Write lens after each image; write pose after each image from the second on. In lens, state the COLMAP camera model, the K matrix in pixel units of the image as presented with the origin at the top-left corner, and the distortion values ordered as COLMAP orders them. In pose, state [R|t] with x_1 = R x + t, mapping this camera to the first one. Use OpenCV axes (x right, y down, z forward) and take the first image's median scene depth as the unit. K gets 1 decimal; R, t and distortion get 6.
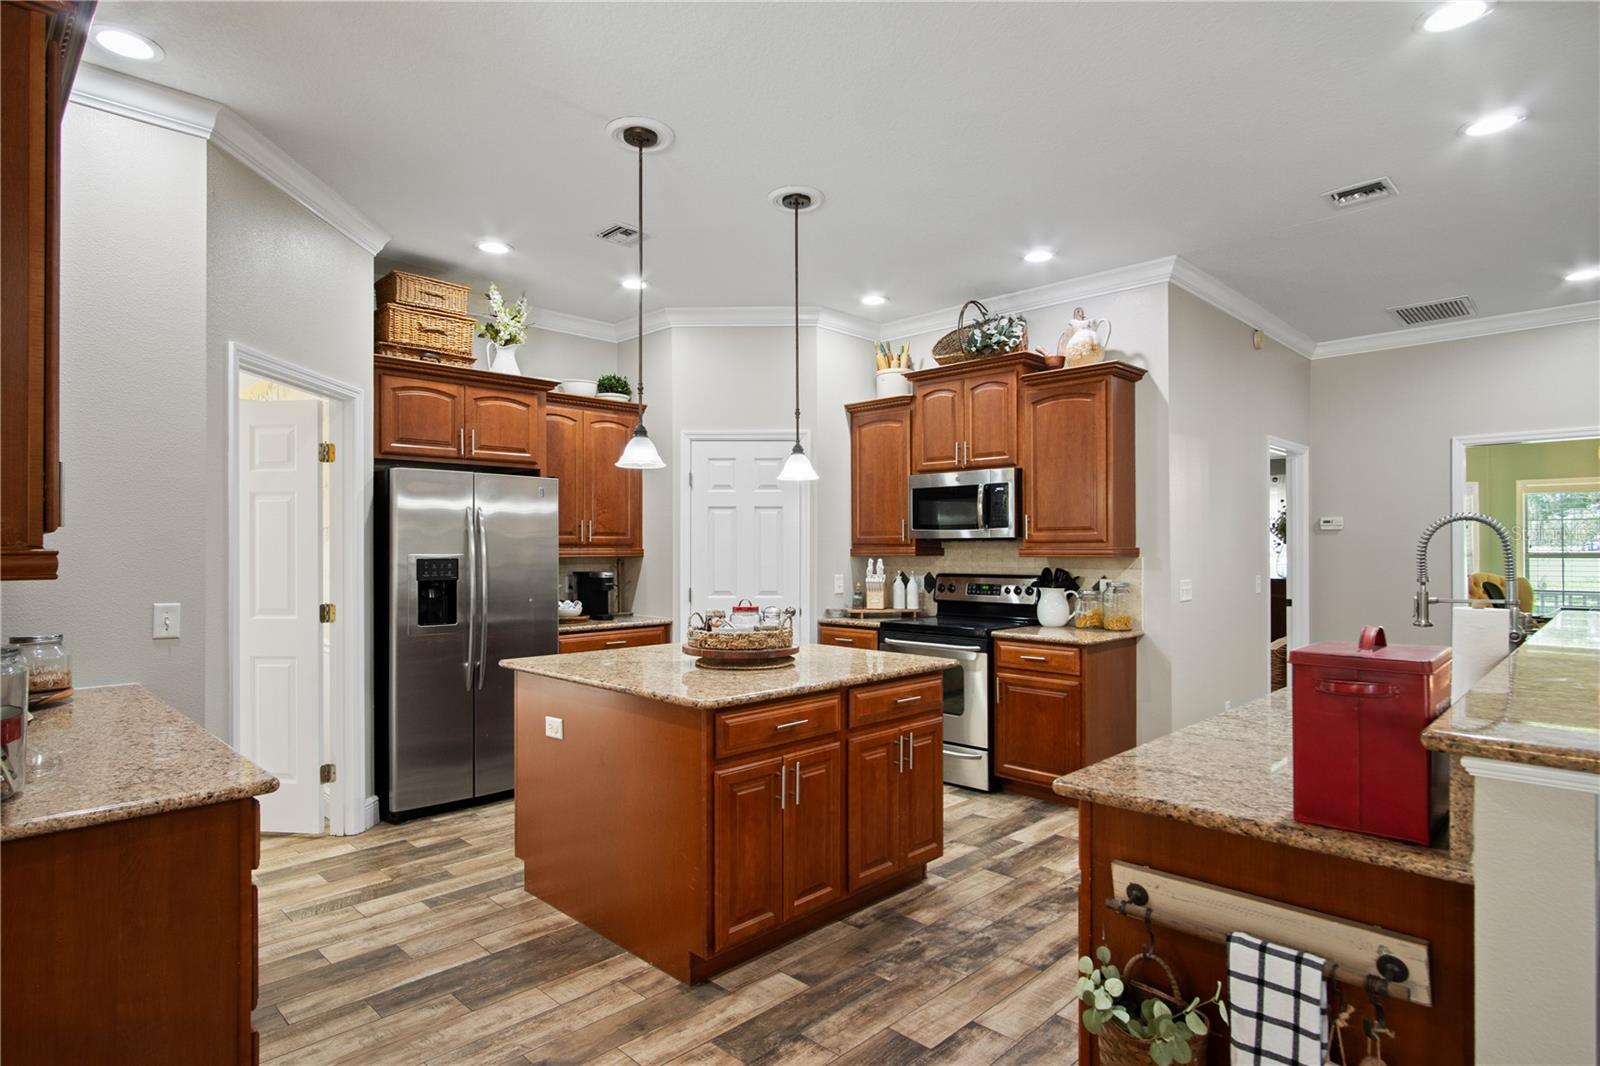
lens RADIAL K [[842.2, 0, 800.0], [0, 842.2, 533.0], [0, 0, 1]] dist [-0.001027, 0.000852]
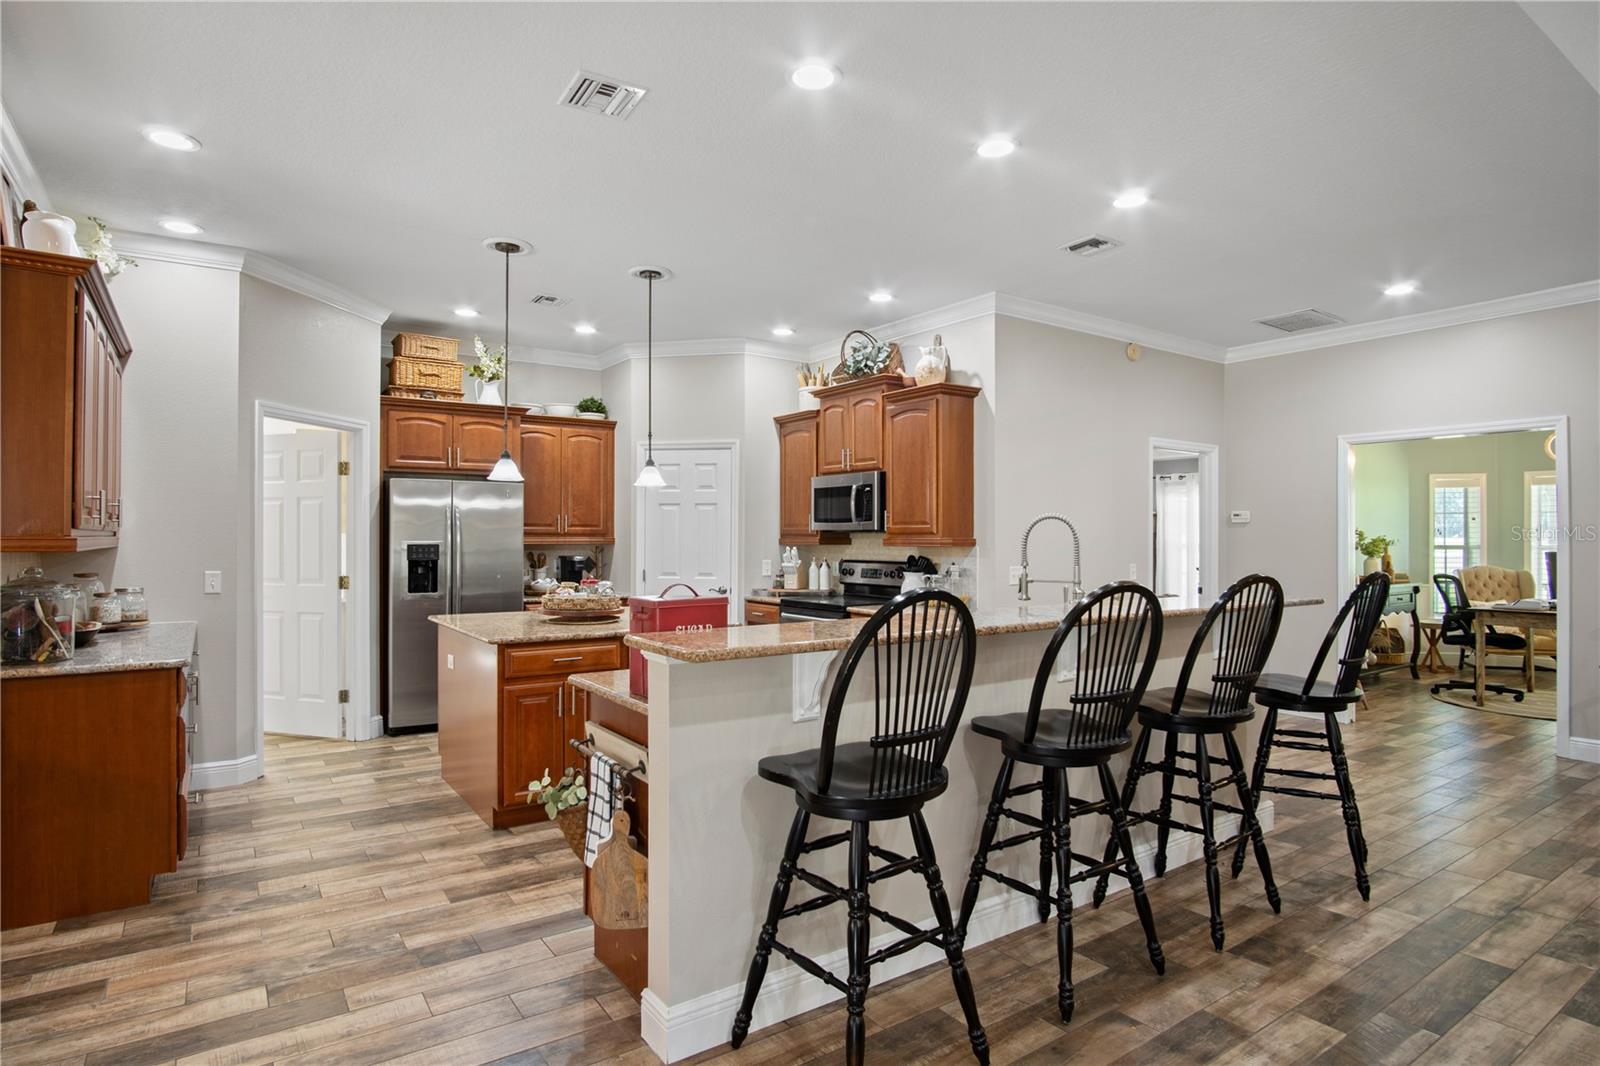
lens RADIAL K [[842.0, 0, 794.7], [0, 842.0, 522.1], [0, 0, 1]] dist [-0.023788, 0.000625]
pose [[0.983658, 0.000692, -0.180045, 0.365220], [-0.000686, 1.000000, 0.000096, -0.005544], [0.180045, 0.000029, 0.983658, -0.202461]]
